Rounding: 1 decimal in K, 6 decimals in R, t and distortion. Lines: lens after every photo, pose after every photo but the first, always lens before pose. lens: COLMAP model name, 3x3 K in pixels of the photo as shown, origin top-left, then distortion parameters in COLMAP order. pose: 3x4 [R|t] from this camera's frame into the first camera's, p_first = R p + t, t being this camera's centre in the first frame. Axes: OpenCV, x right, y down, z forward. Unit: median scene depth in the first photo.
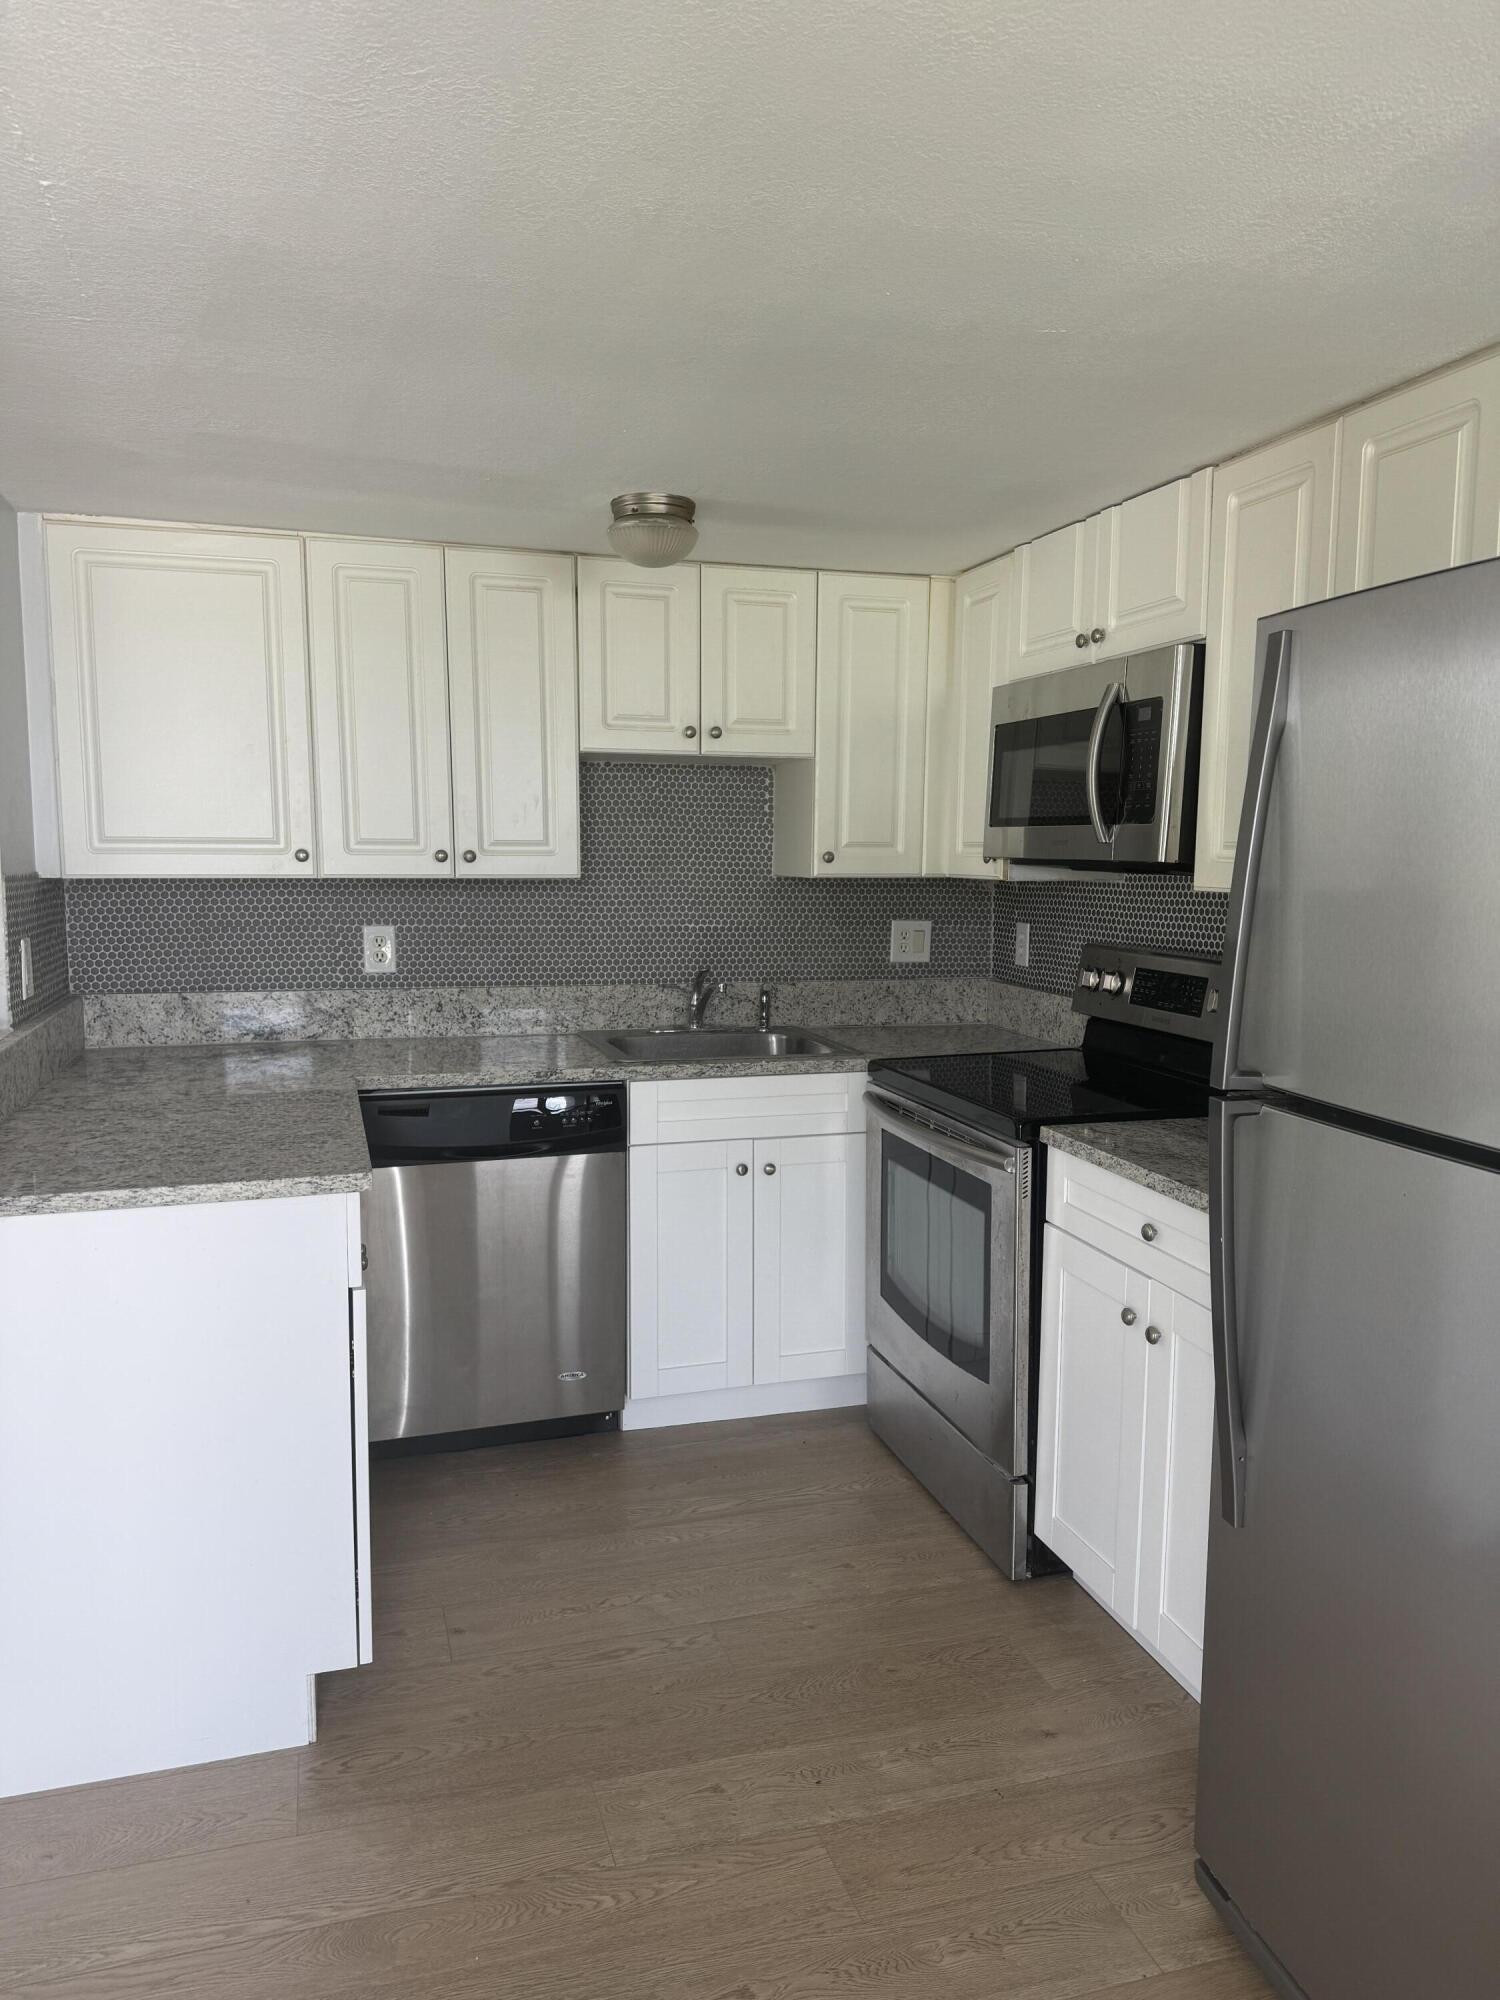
lens RADIAL K [[1362.0, 0, 750.0], [0, 1362.0, 1000.0], [0, 0, 1]] dist [-0.064721, -0.000826]
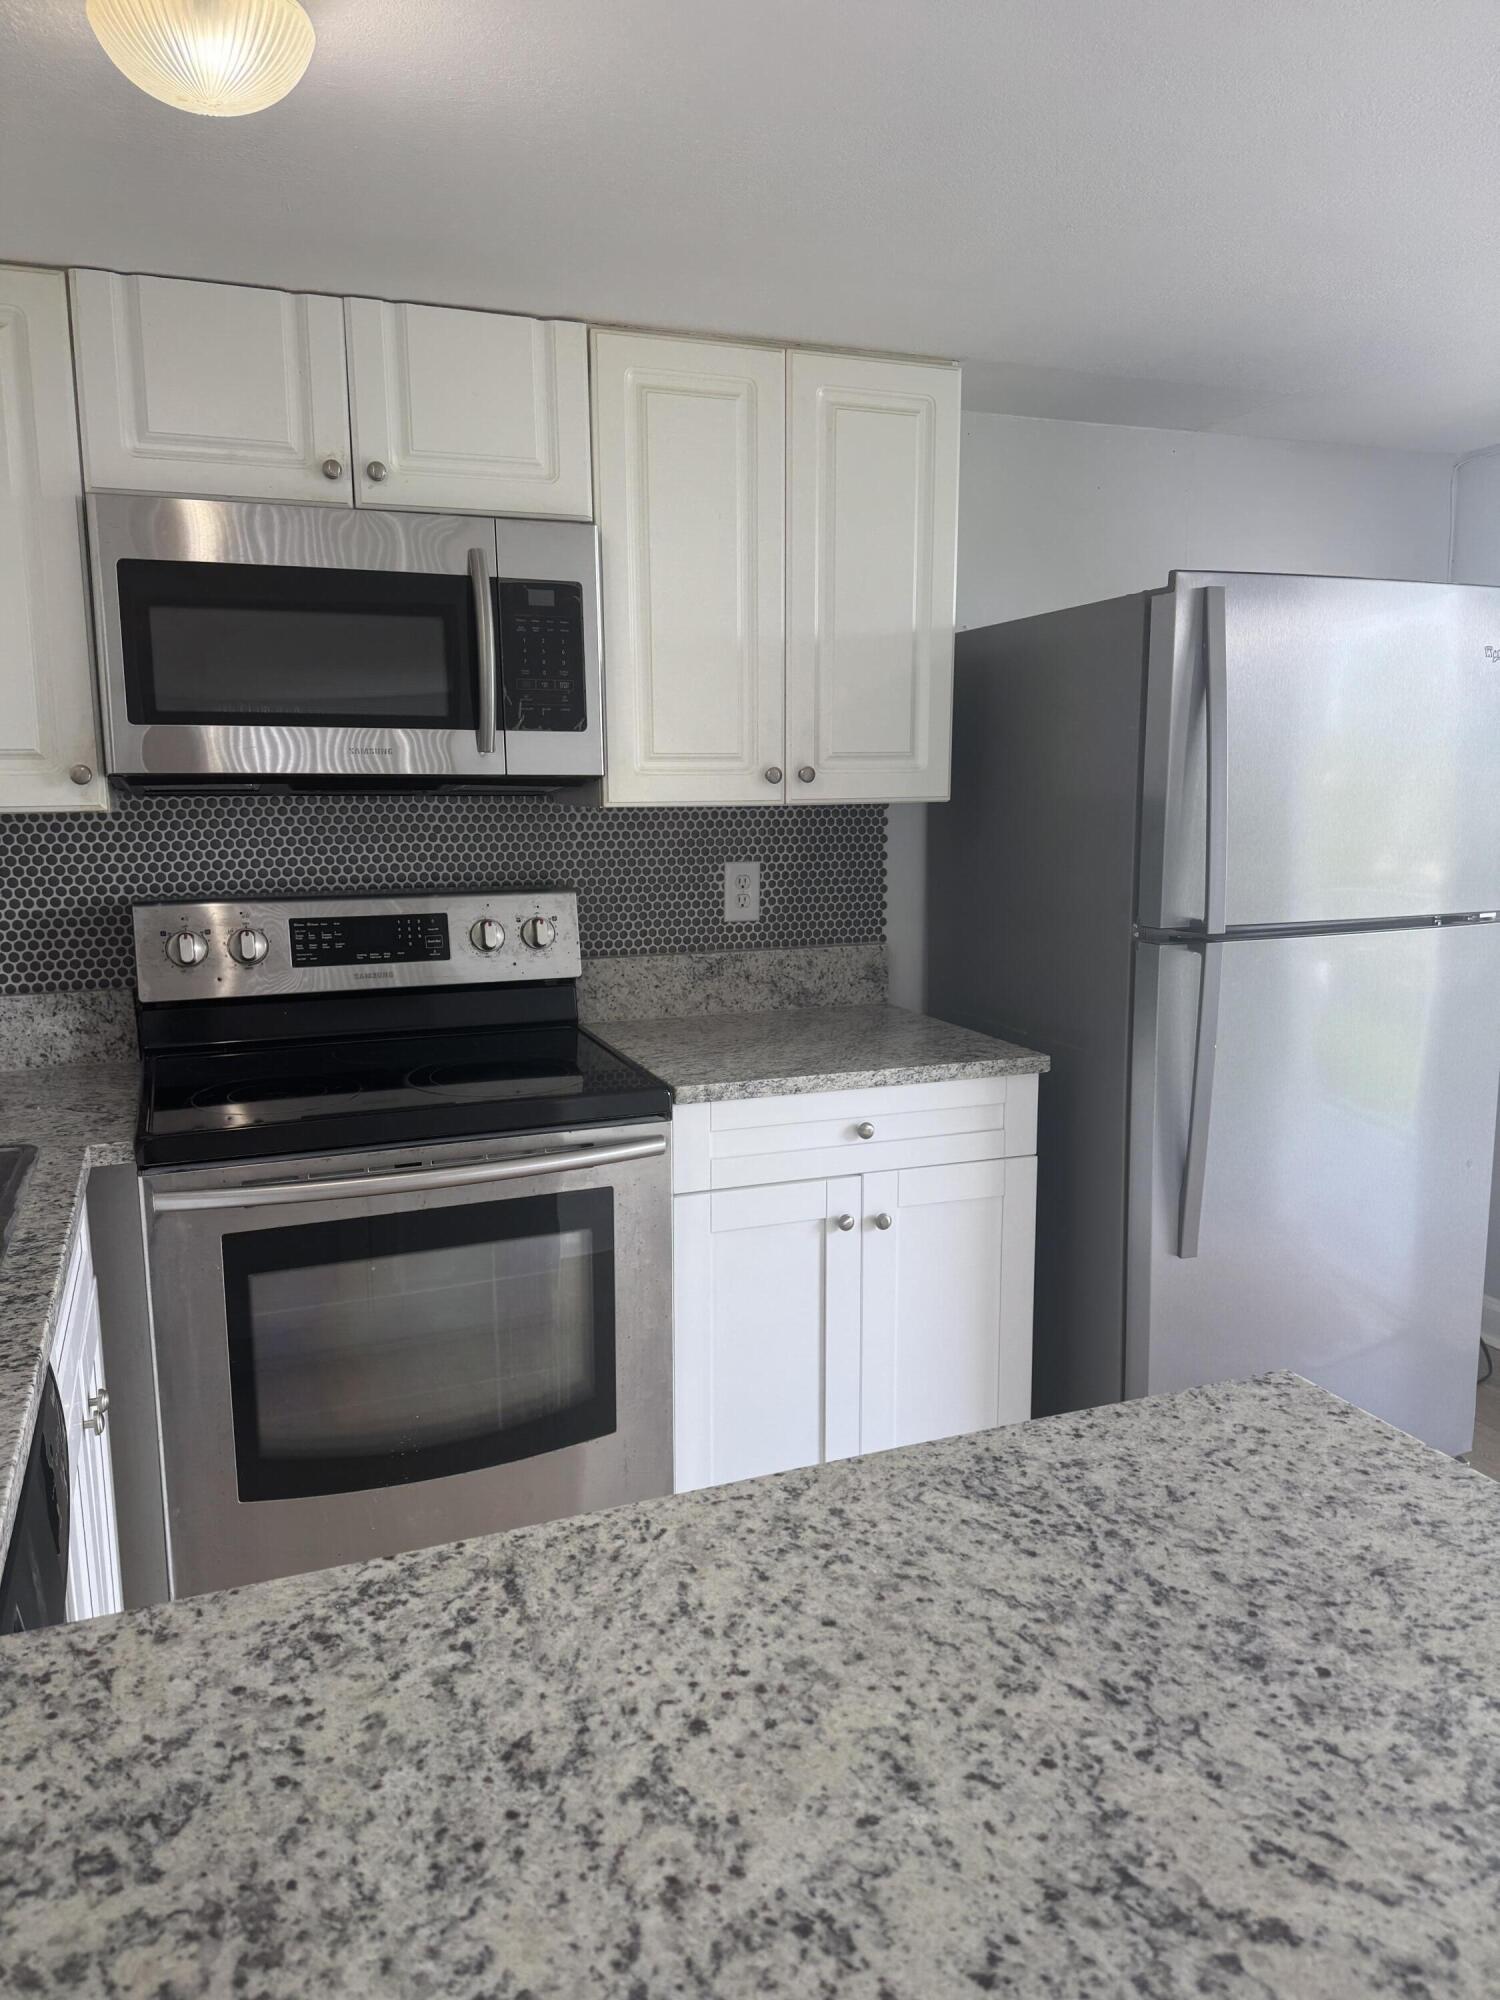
lens RADIAL K [[1417.4, 0, 750.0], [0, 1417.4, 1000.0], [0, 0, 1]] dist [0.003661, 0.001690]
pose [[-0.094562, -0.172874, 0.980394, -0.657474], [0.114436, 0.976391, 0.183206, -0.119594], [-0.988920, 0.129517, -0.072546, 1.012486]]
